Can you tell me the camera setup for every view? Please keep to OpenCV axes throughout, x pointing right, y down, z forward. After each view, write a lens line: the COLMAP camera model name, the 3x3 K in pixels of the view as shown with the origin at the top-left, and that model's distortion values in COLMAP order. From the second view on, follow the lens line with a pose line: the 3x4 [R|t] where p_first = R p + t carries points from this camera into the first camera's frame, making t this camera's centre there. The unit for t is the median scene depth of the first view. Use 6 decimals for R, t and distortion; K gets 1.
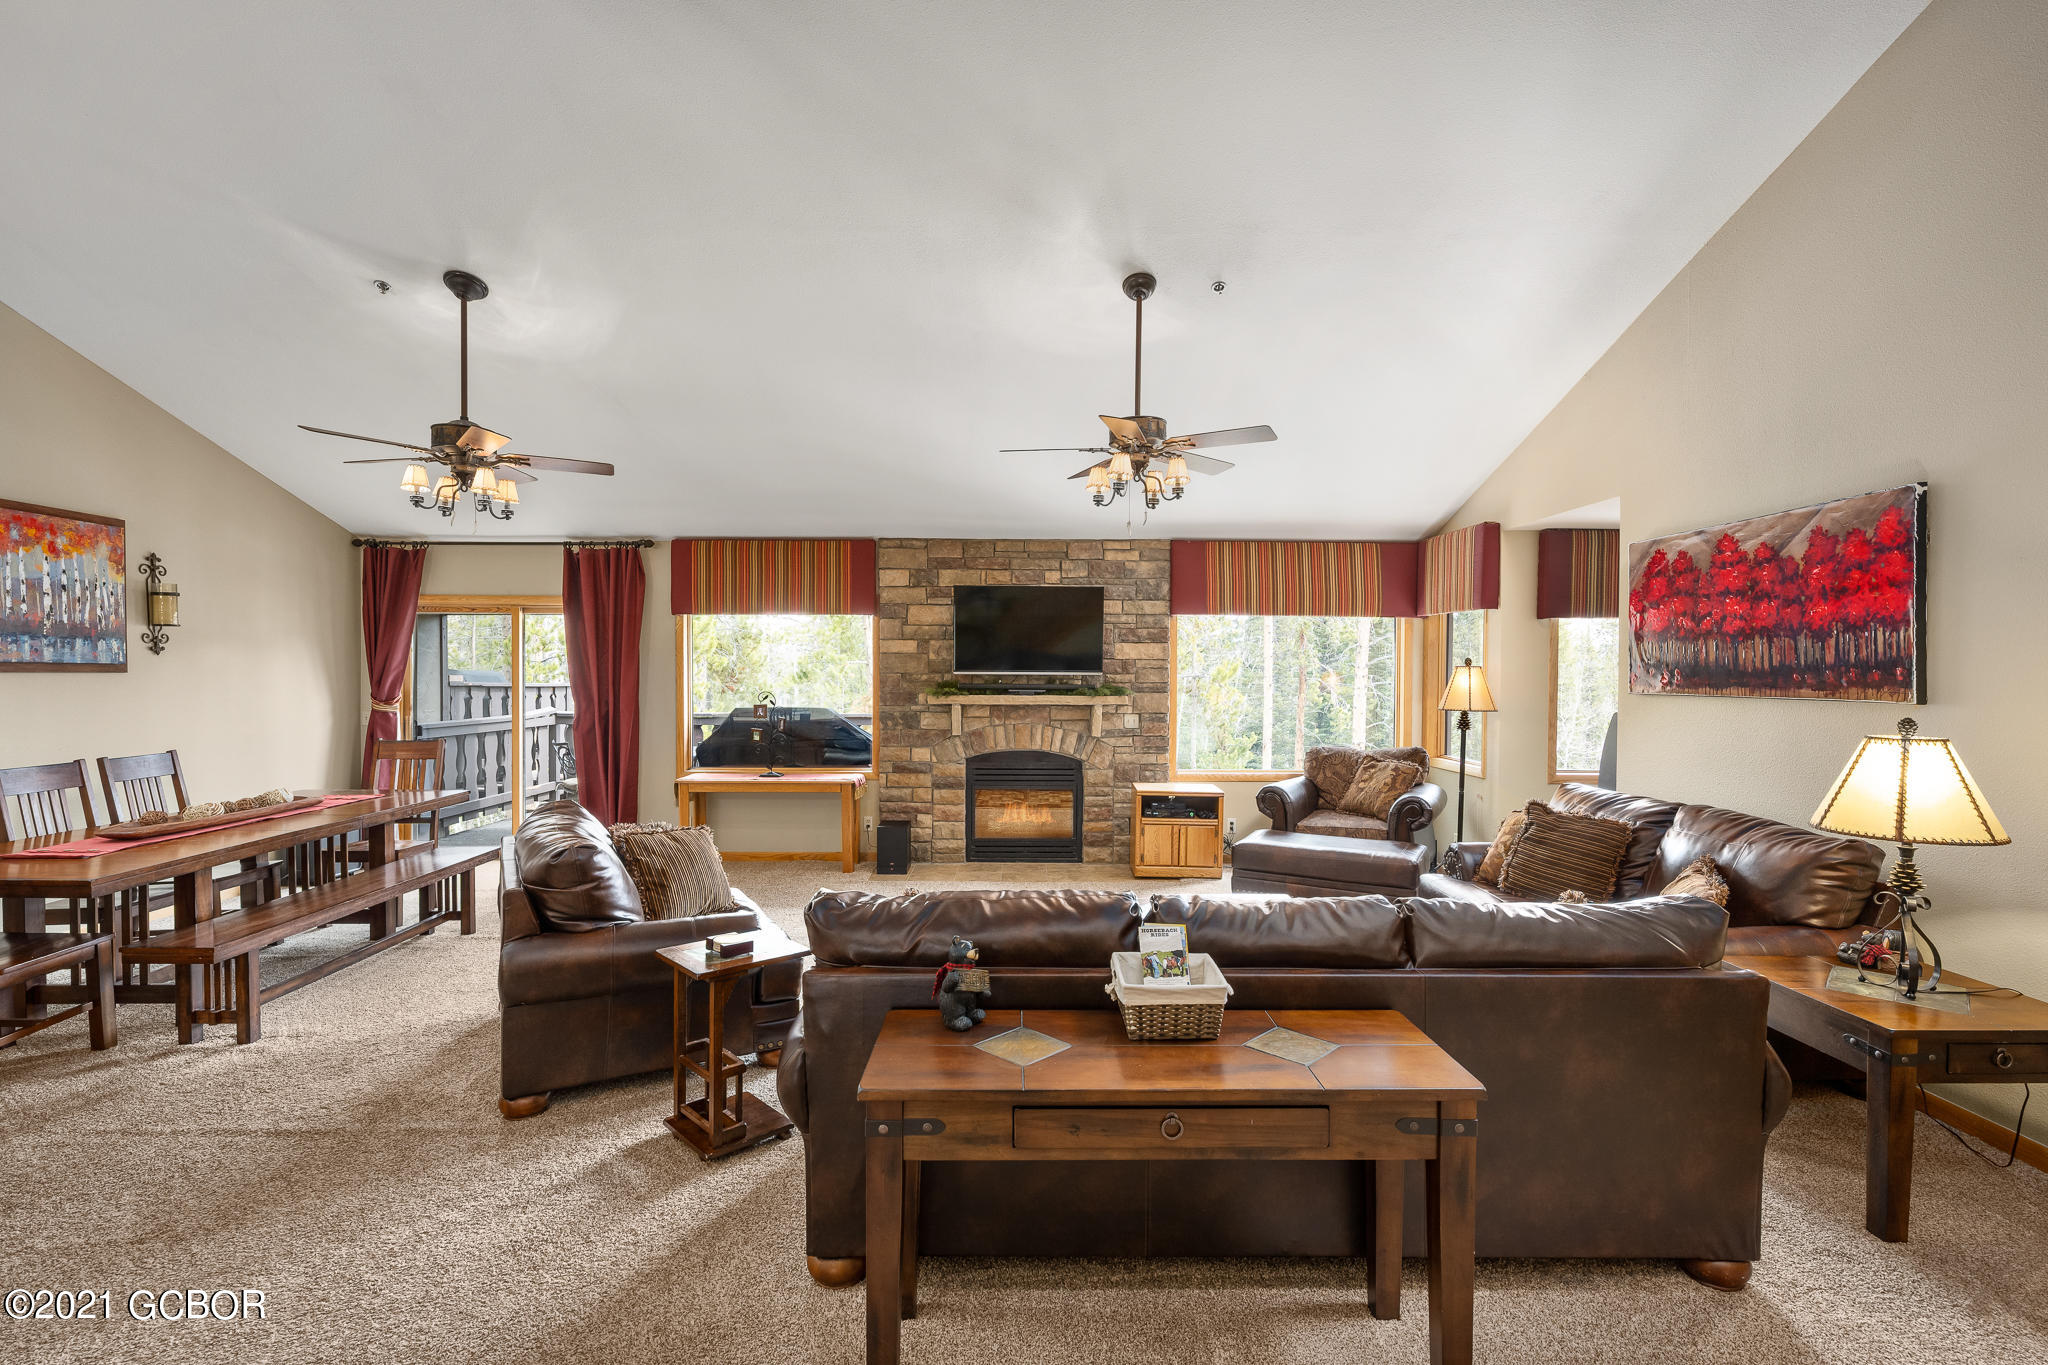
lens RADIAL K [[939.2, 0, 1025.1], [0, 939.2, 690.7], [0, 0, 1]] dist [-0.002457, 0.000334]
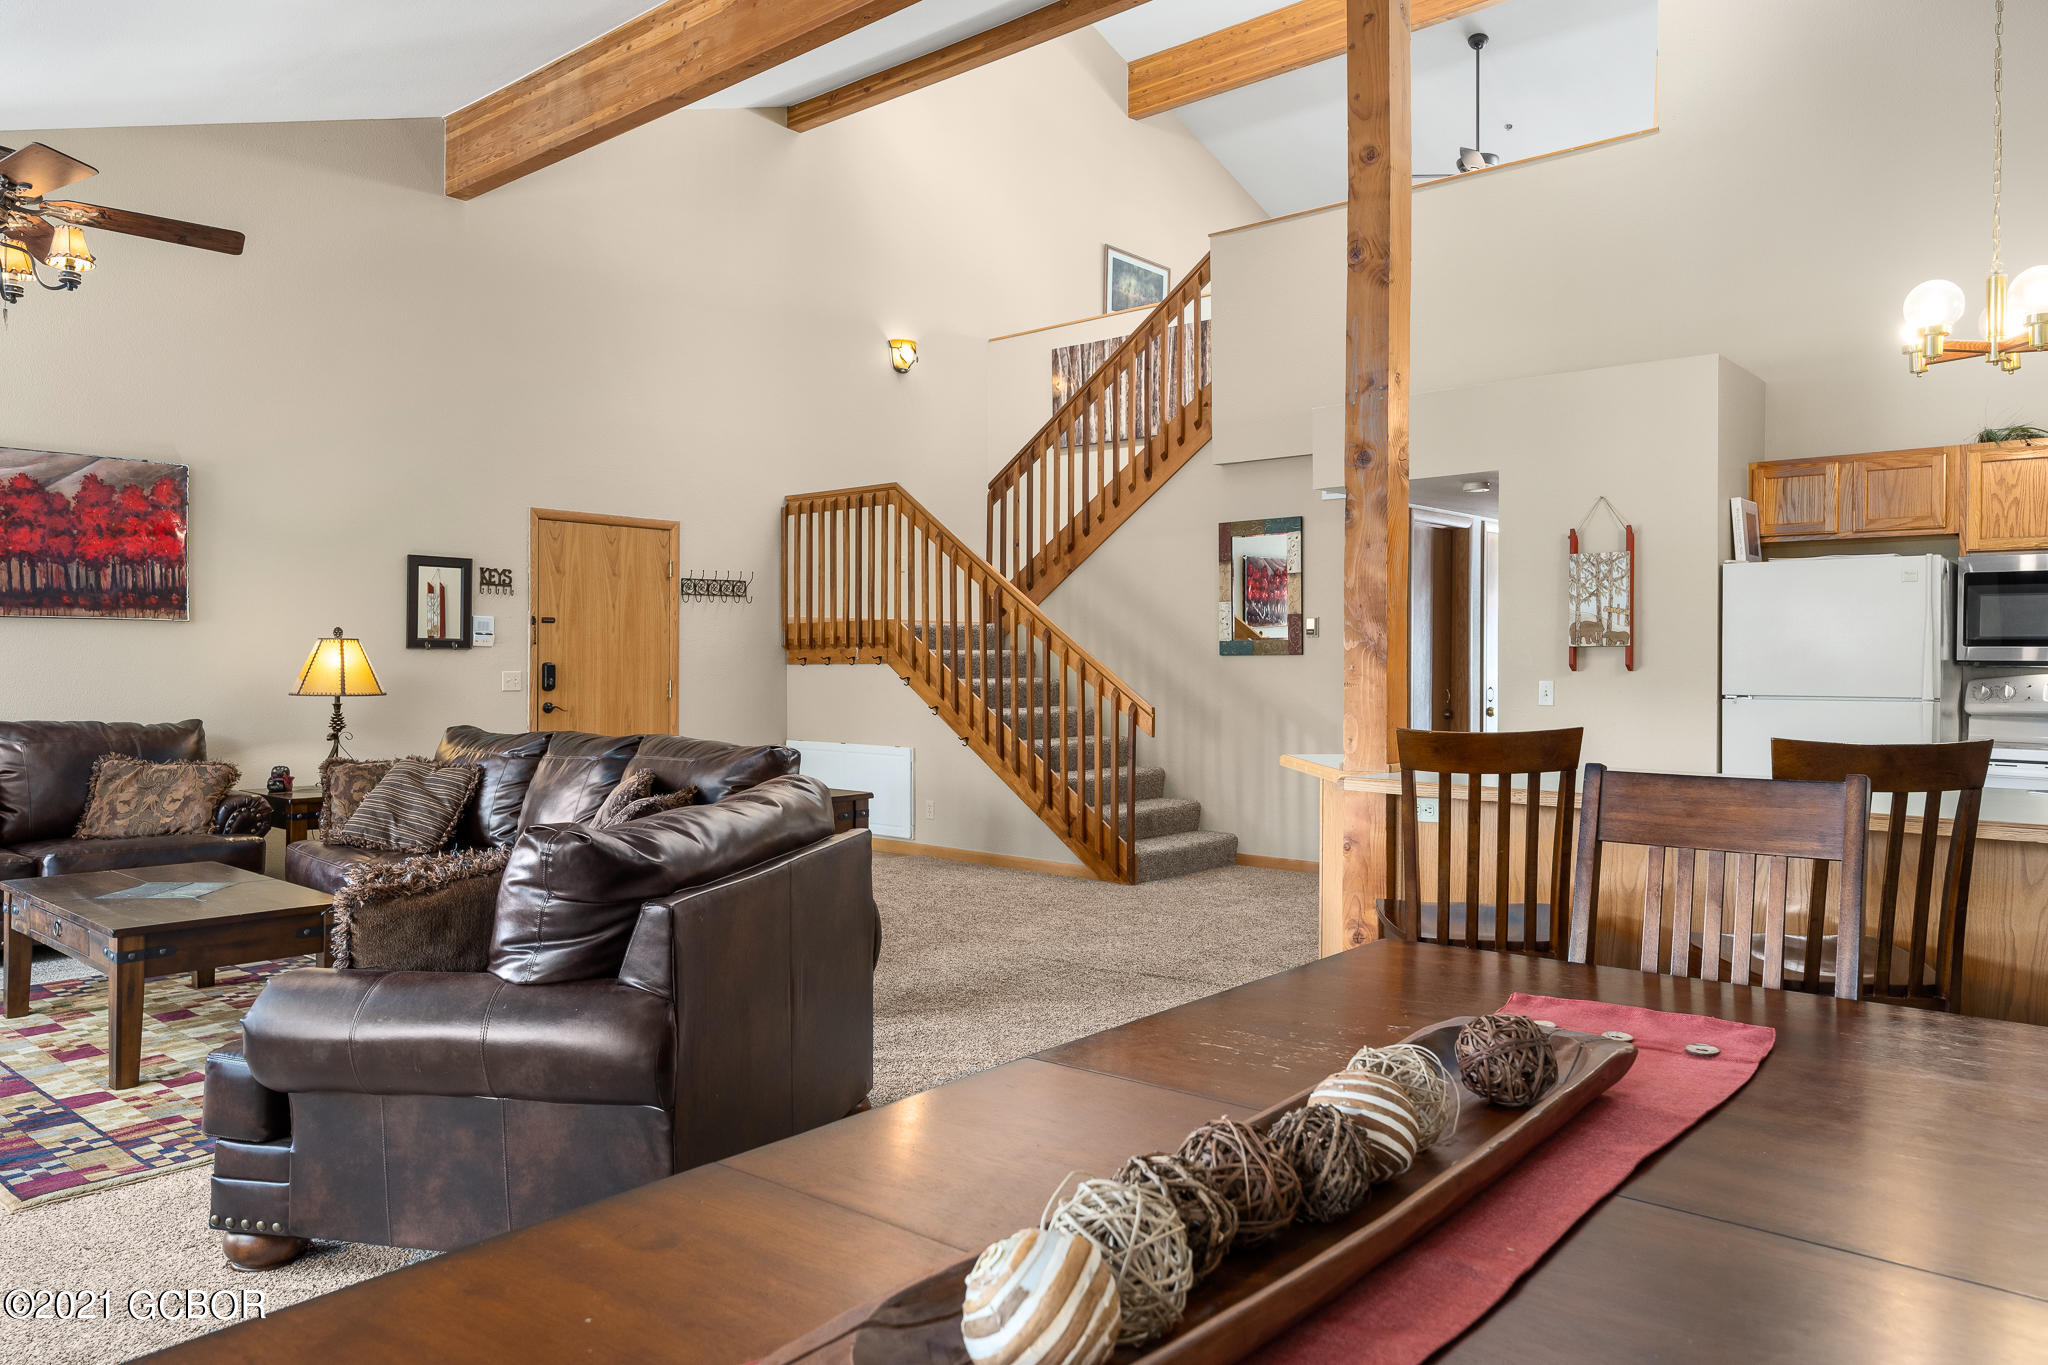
lens RADIAL K [[1379.7, 0, 1023.6], [0, 1379.7, 667.4], [0, 0, 1]] dist [0.002846, 0.000993]
pose [[-0.745952, -0.010443, 0.665918, -0.788252], [0.005596, 0.999744, 0.021946, 0.026024], [-0.665976, 0.020097, -0.745702, 0.980543]]
